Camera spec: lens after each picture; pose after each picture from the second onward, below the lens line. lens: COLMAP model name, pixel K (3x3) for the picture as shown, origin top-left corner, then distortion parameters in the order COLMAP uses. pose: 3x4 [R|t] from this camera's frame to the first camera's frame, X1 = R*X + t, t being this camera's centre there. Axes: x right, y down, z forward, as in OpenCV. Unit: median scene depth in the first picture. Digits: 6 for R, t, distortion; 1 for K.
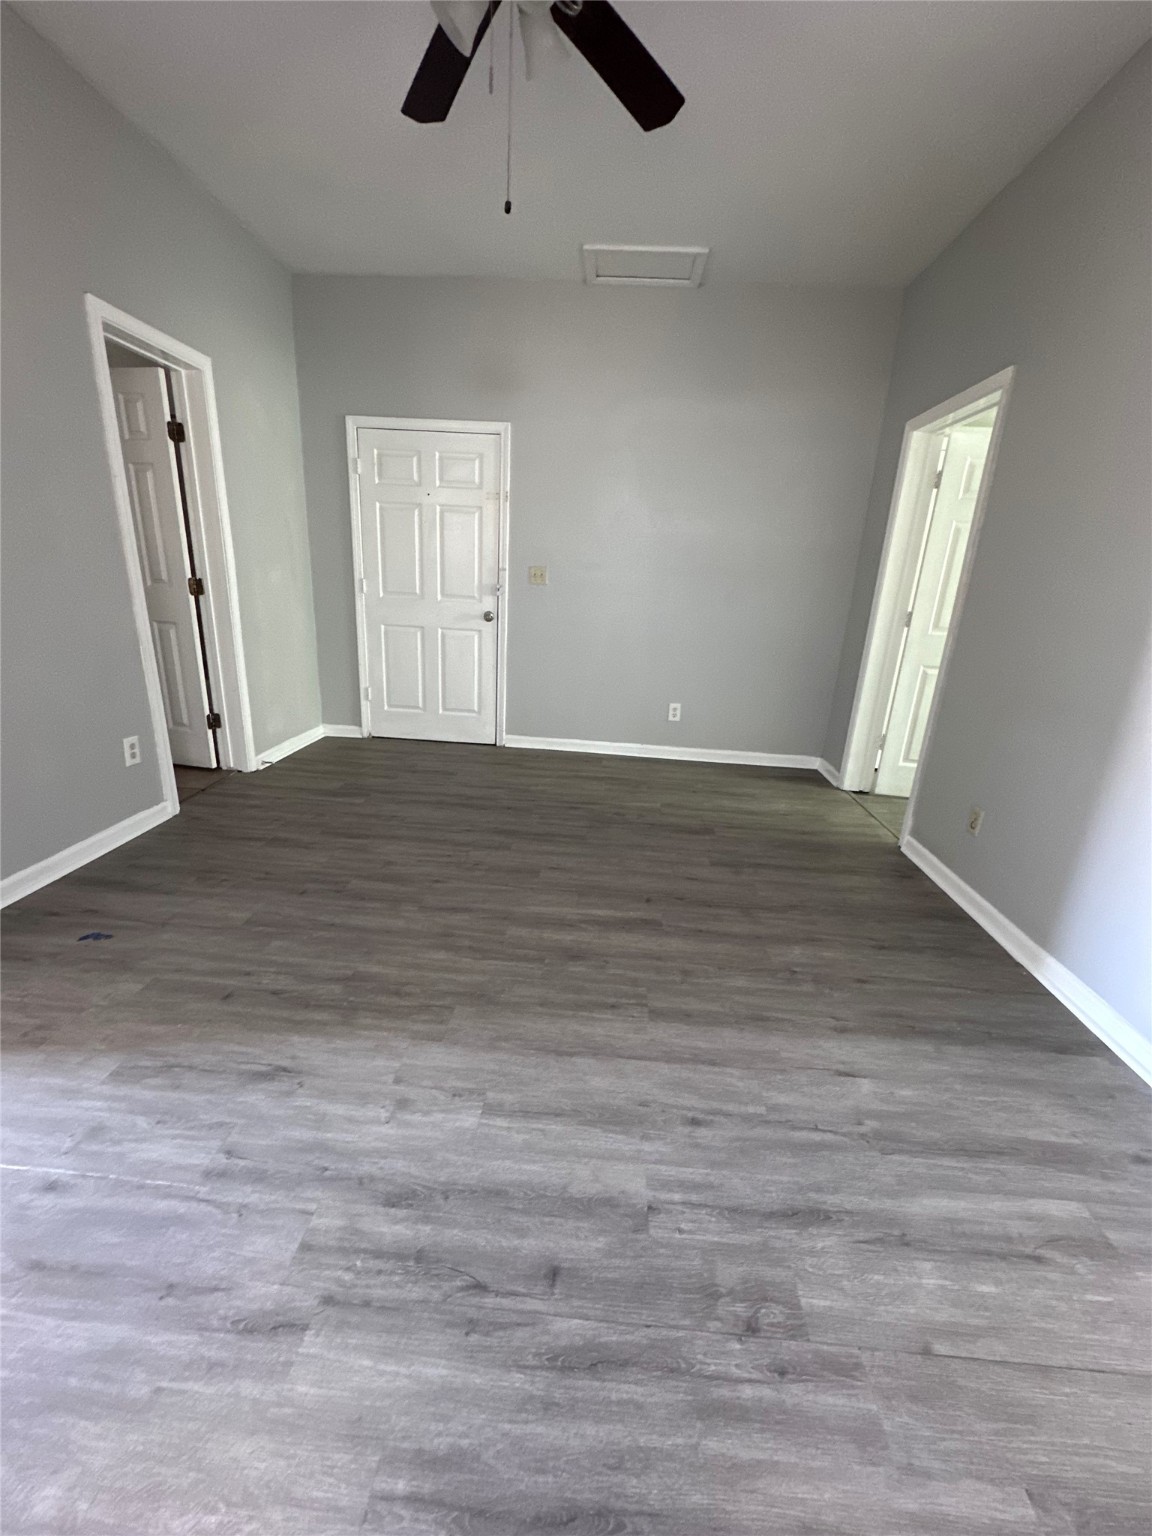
lens RADIAL K [[613.5, 0, 576.0], [0, 613.5, 768.0], [0, 0, 1]] dist [-0.001863, 0.000919]
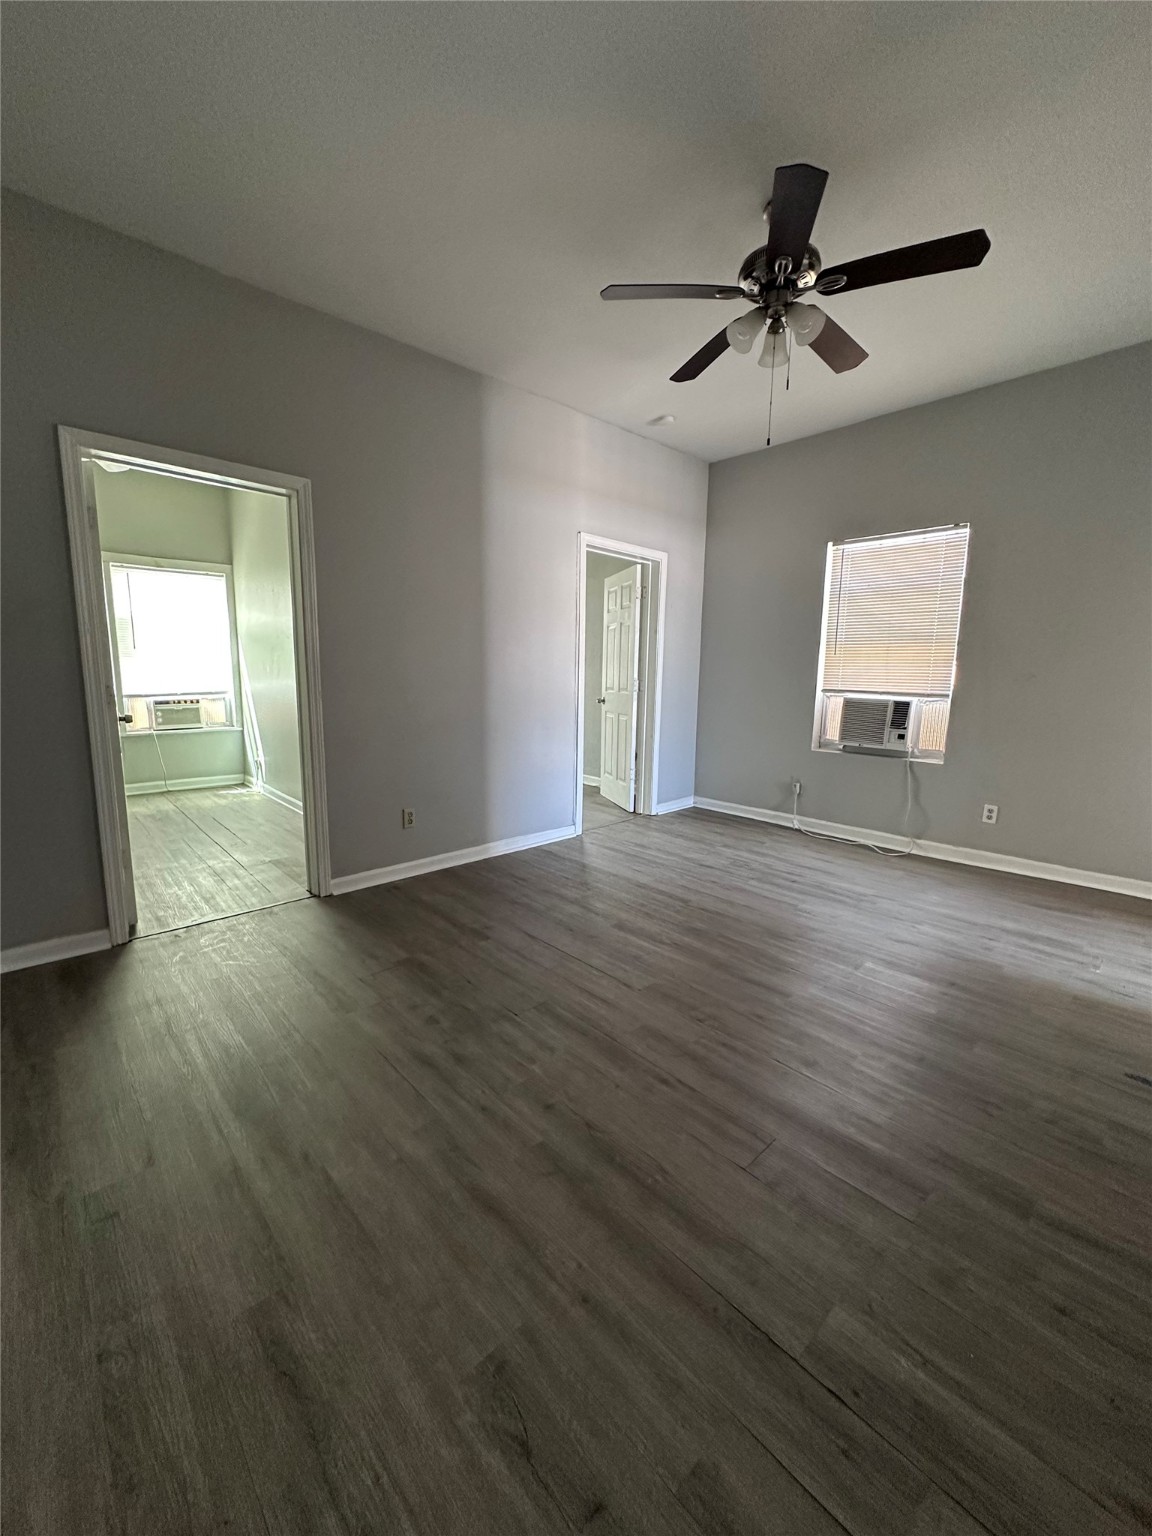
lens RADIAL K [[613.5, 0, 576.0], [0, 613.5, 768.0], [0, 0, 1]] dist [-0.001863, 0.000919]
pose [[-0.727024, -0.168429, 0.665633, -0.575864], [0.155580, 0.903820, 0.398628, -0.541482], [-0.668753, 0.393372, -0.630895, 1.635031]]
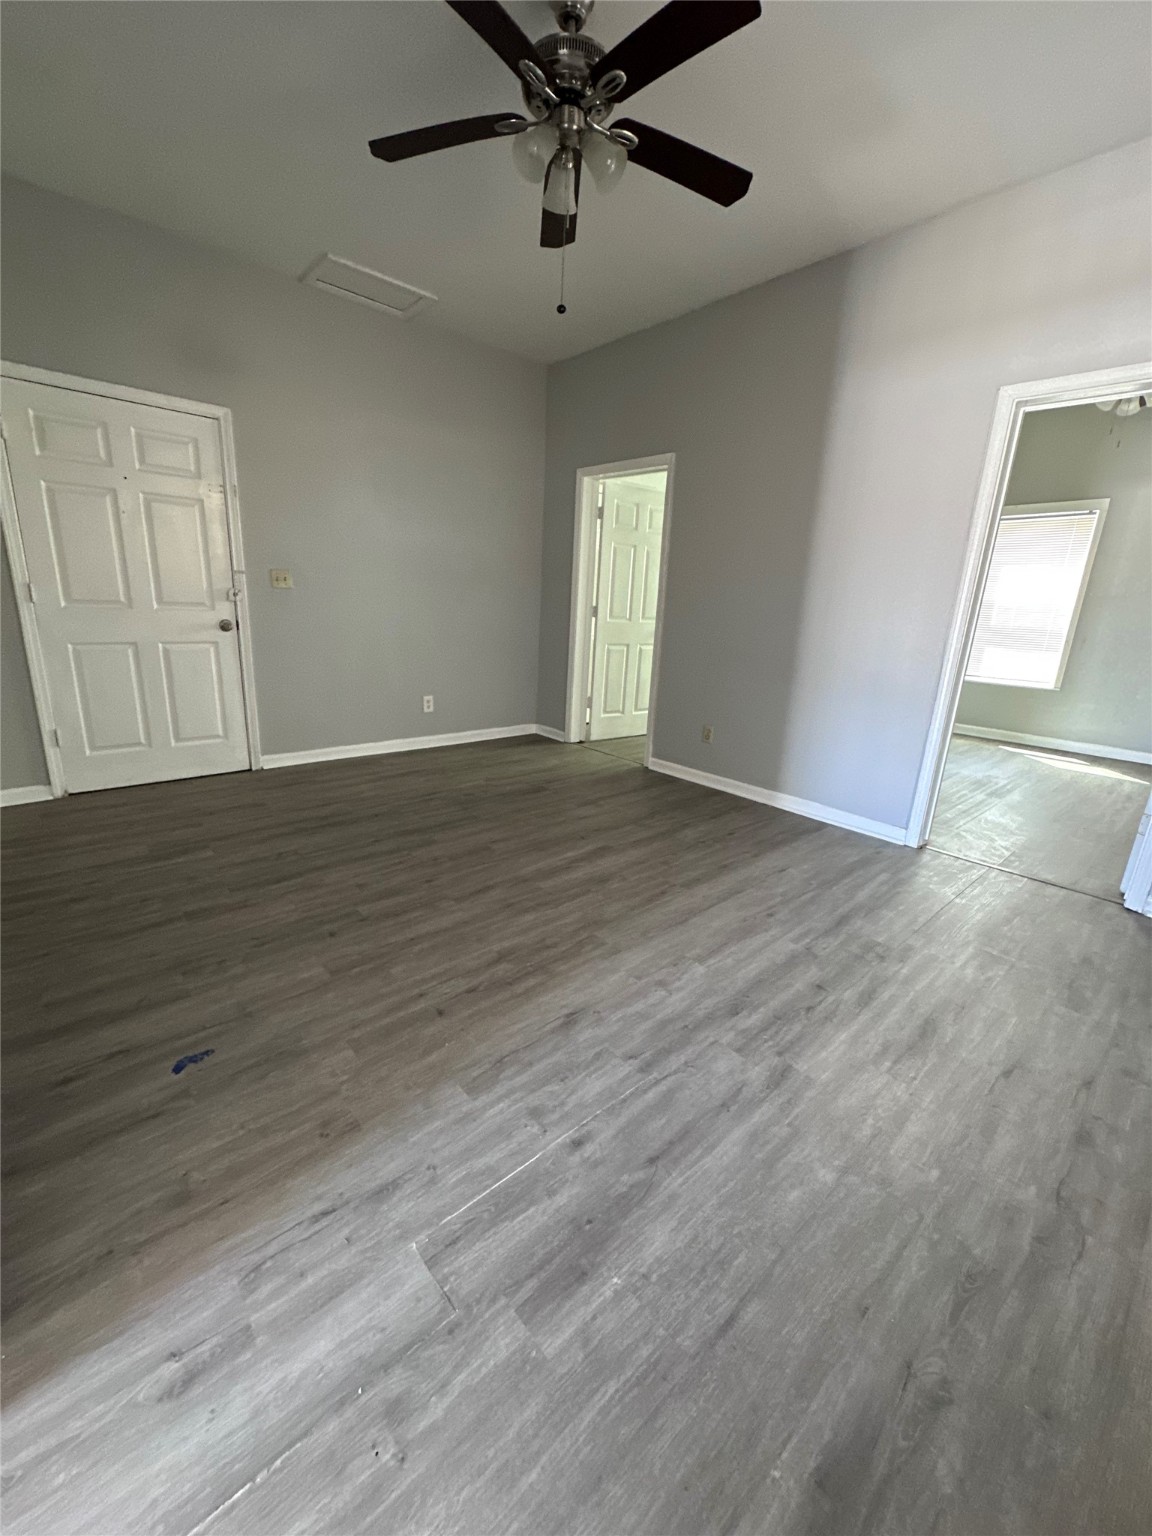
lens RADIAL K [[613.5, 0, 576.0], [0, 613.5, 768.0], [0, 0, 1]] dist [-0.001863, 0.000919]
pose [[0.701121, -0.209897, 0.681449, -0.741811], [0.202429, 0.974963, 0.092031, -0.048340], [-0.683705, 0.073420, 0.726056, 0.064749]]
